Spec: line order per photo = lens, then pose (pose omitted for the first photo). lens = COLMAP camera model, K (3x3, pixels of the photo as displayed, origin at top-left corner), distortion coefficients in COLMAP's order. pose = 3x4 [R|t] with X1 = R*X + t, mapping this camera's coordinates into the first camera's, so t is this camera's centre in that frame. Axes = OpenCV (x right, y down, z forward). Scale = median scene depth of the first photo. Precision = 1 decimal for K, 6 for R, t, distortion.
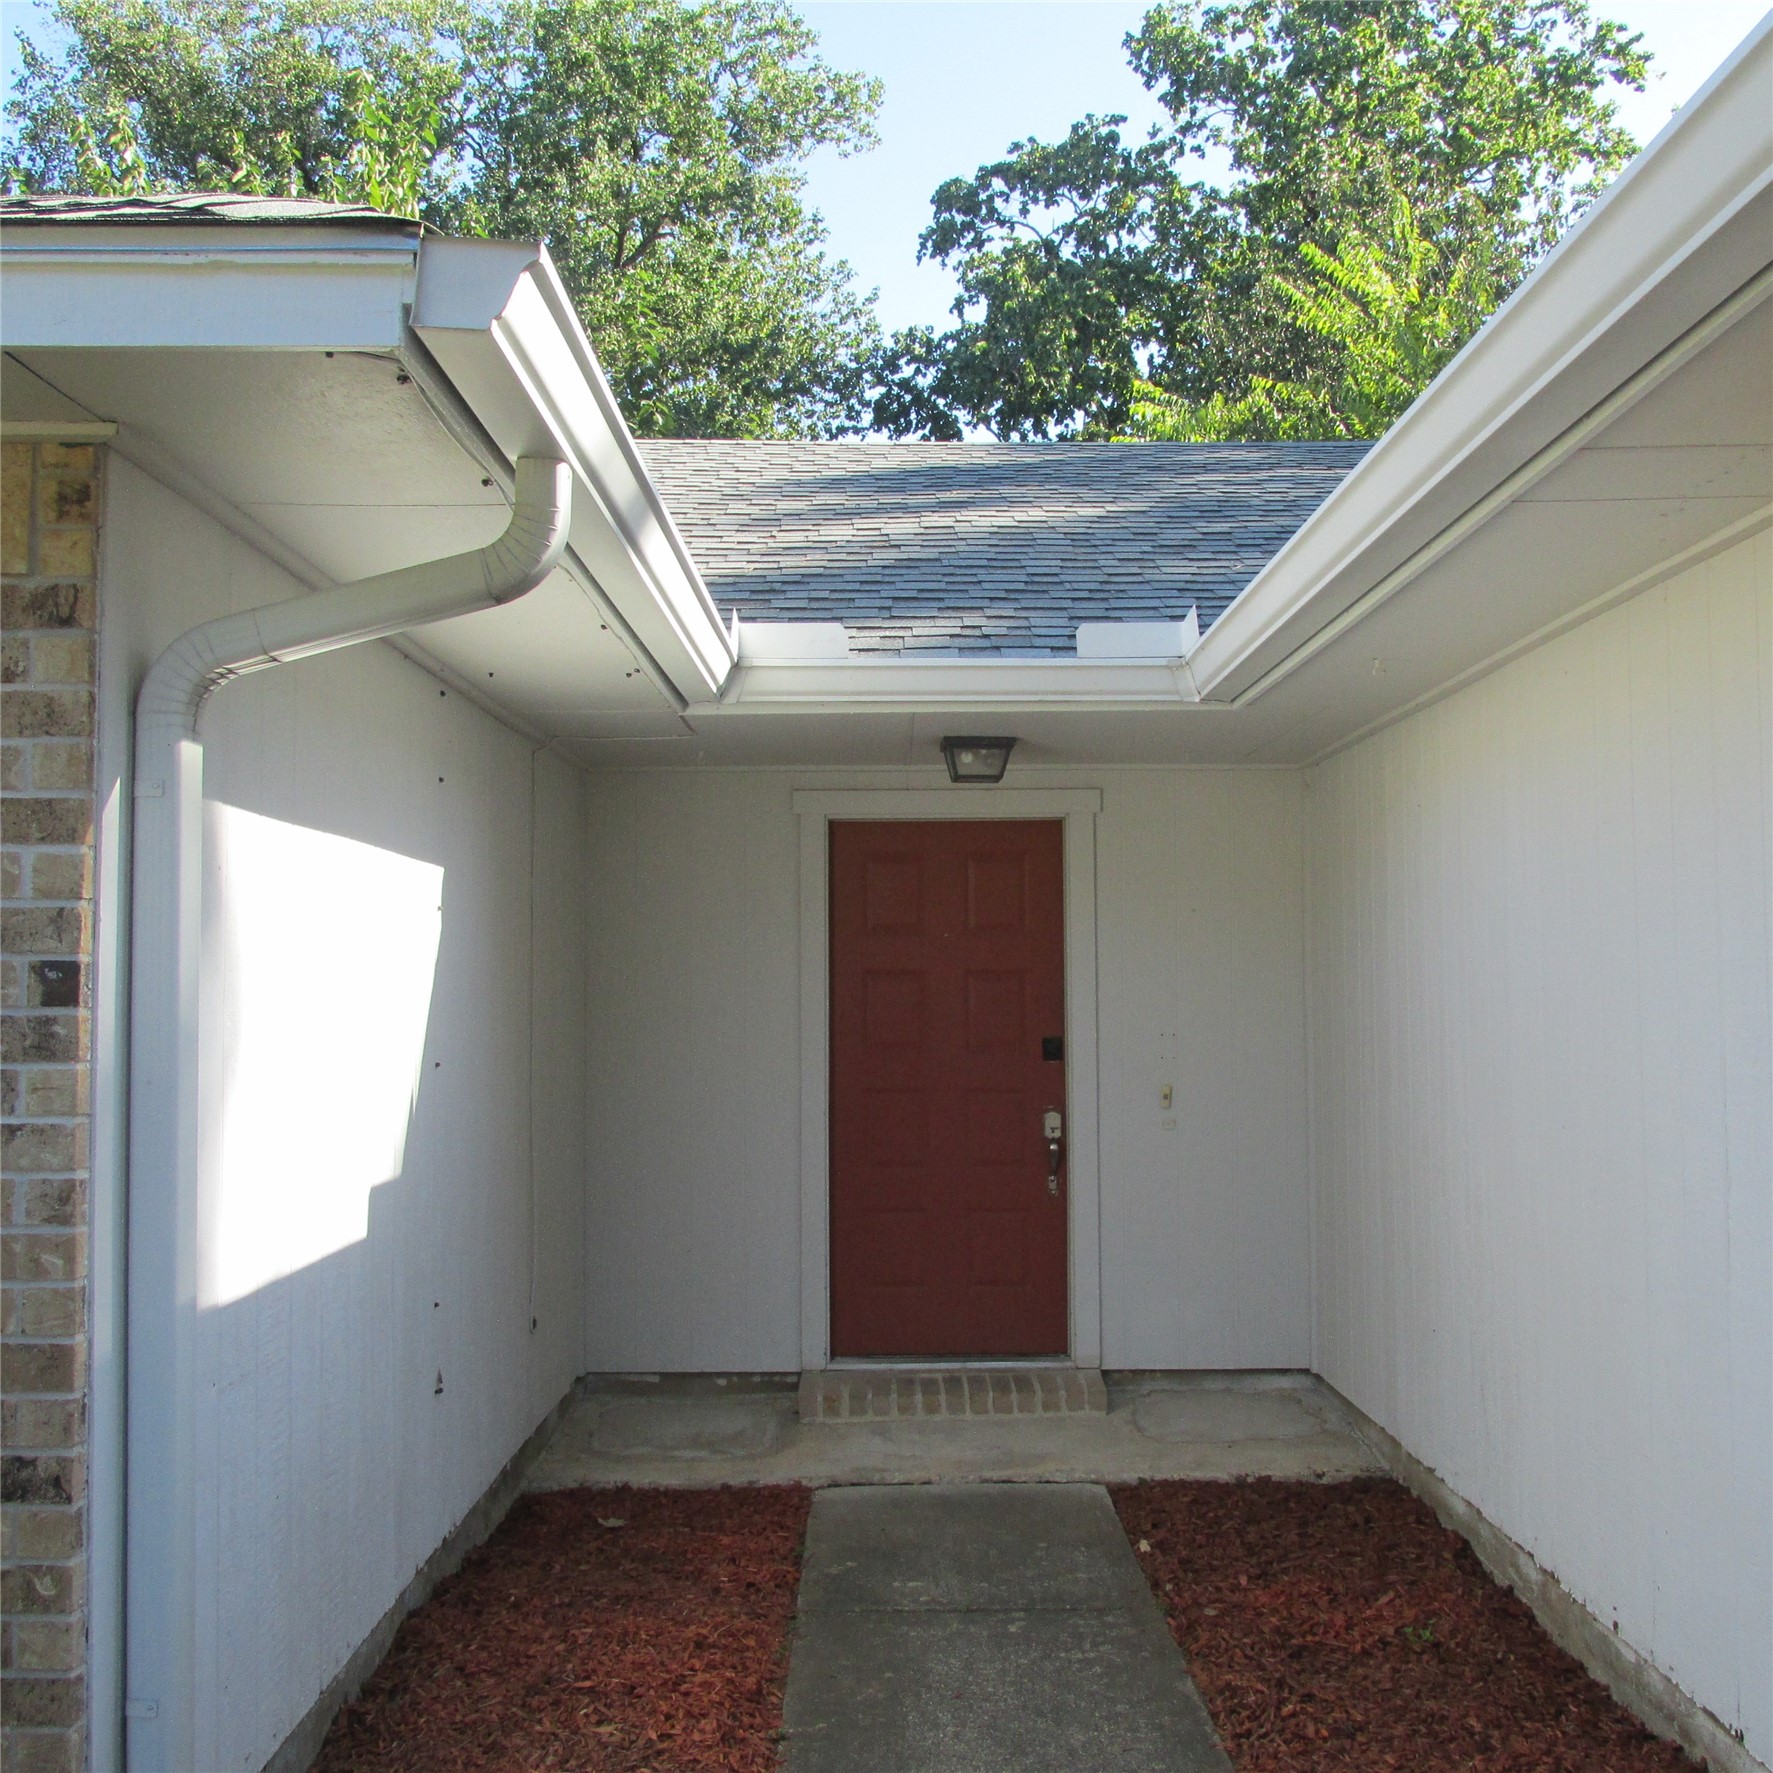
lens RADIAL K [[1966.2, 0, 887.8], [0, 1966.2, 886.6], [0, 0, 1]] dist [-0.033895, 0.000000]
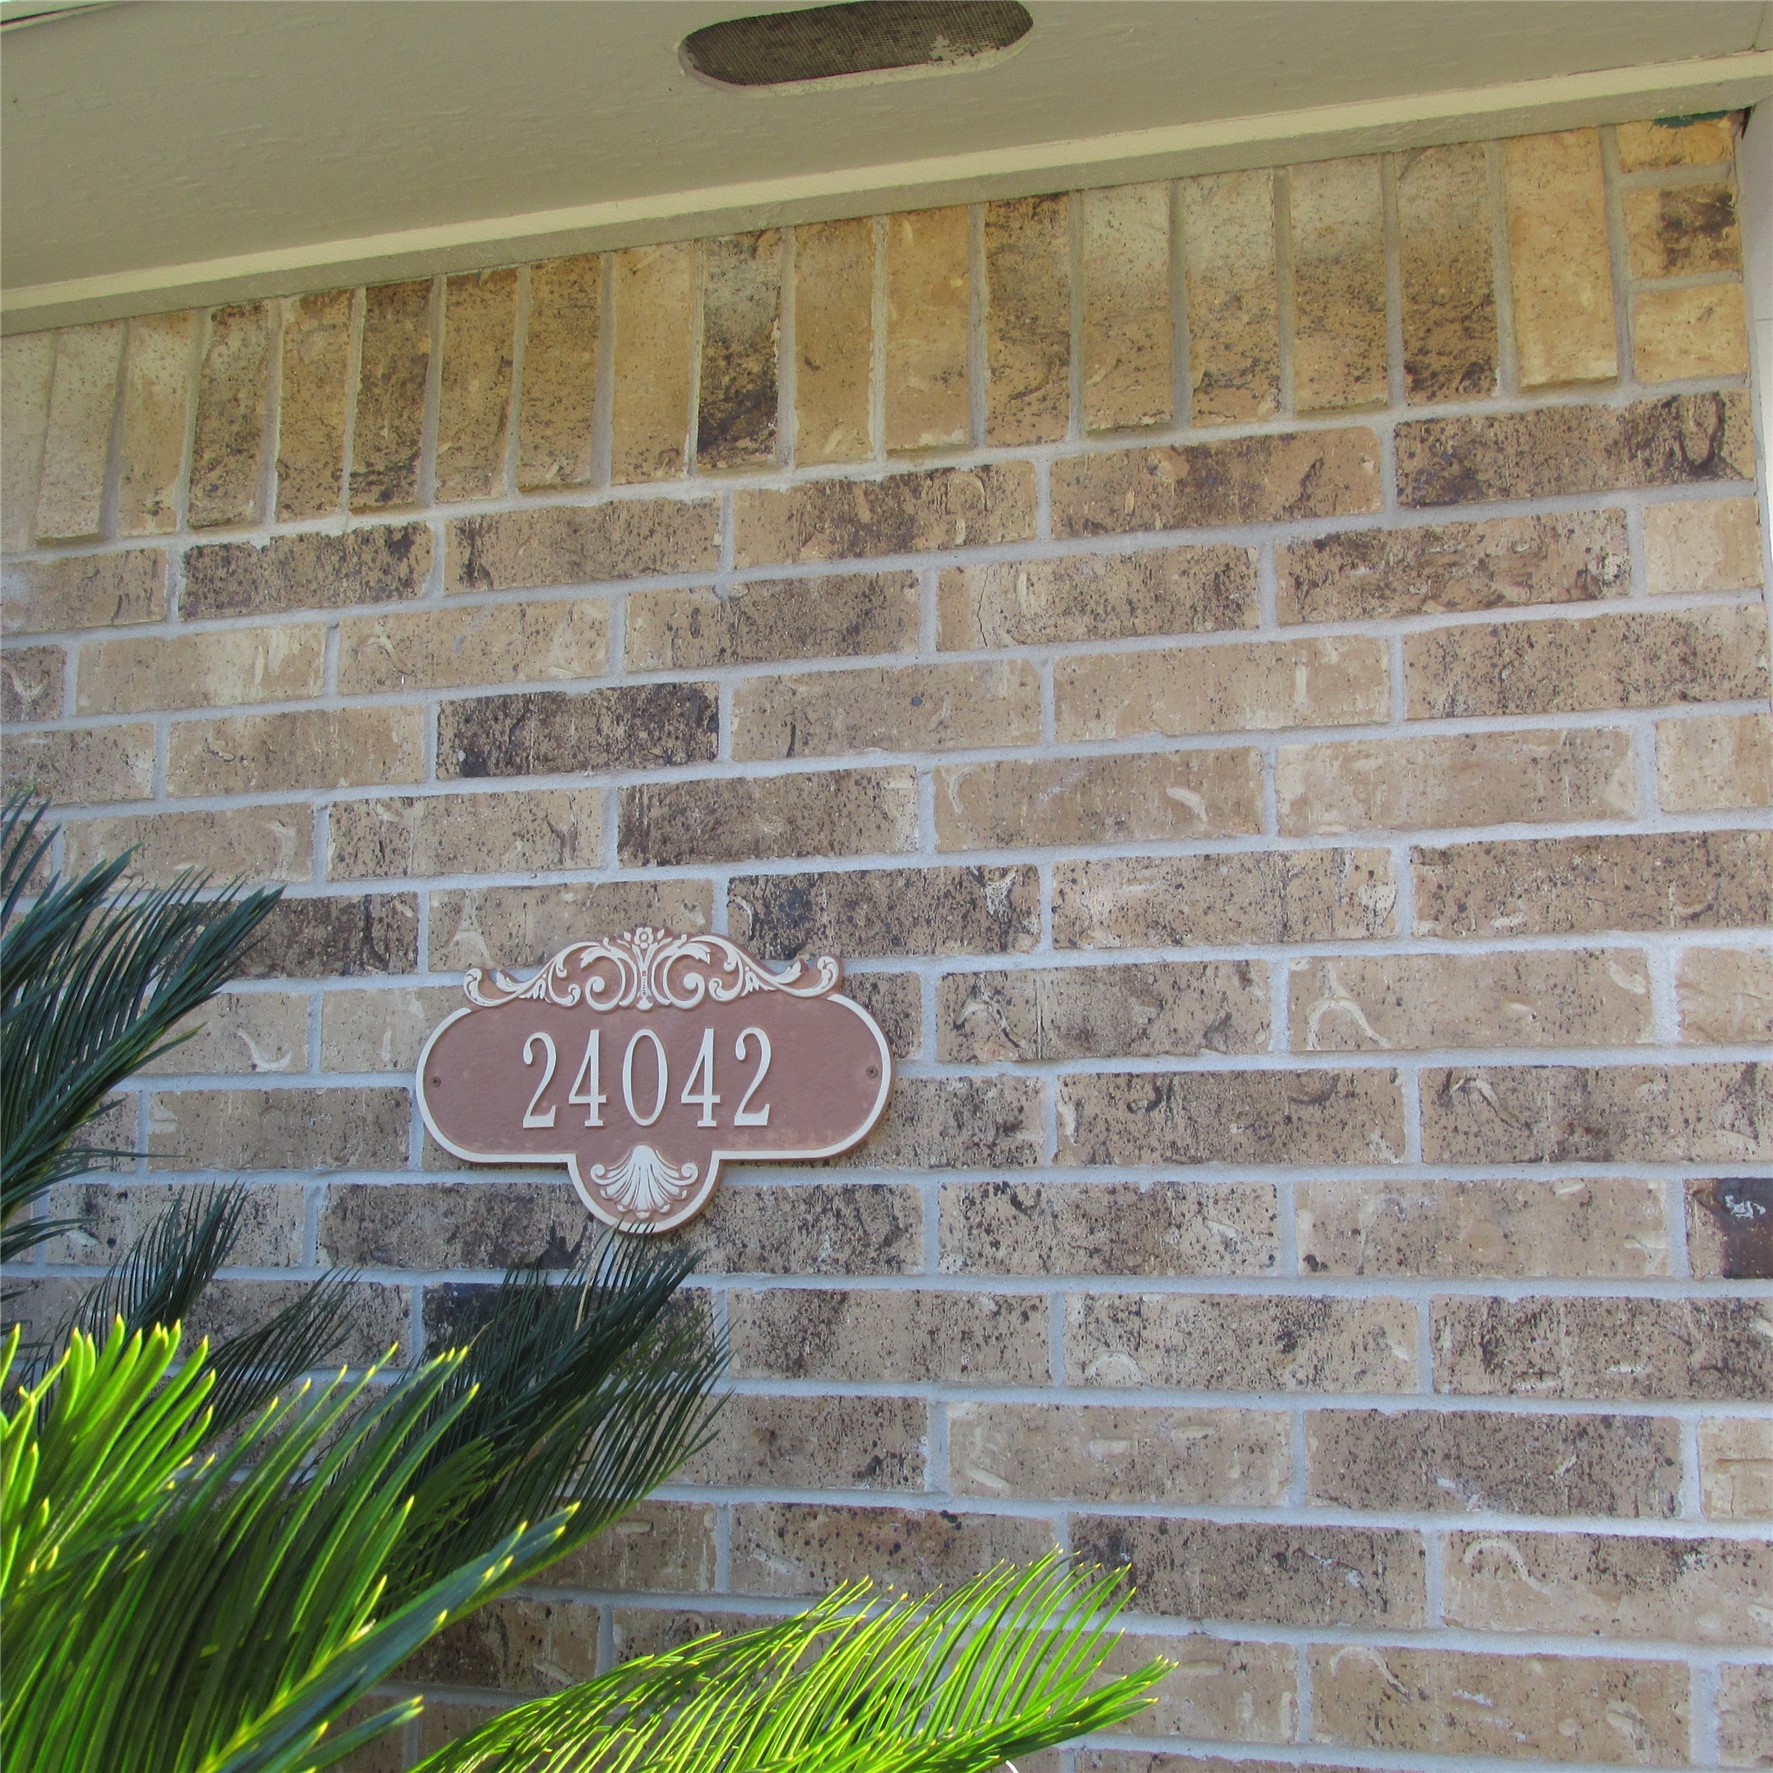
lens RADIAL K [[1966.2, 0, 885.6], [0, 1966.2, 886.5], [0, 0, 1]] dist [-0.033895, 0.000000]
pose [[0.968053, -0.042727, -0.247077, -0.503408], [0.021093, 0.995759, -0.089550, 0.006148], [0.249856, 0.081477, 0.964849, 0.494594]]
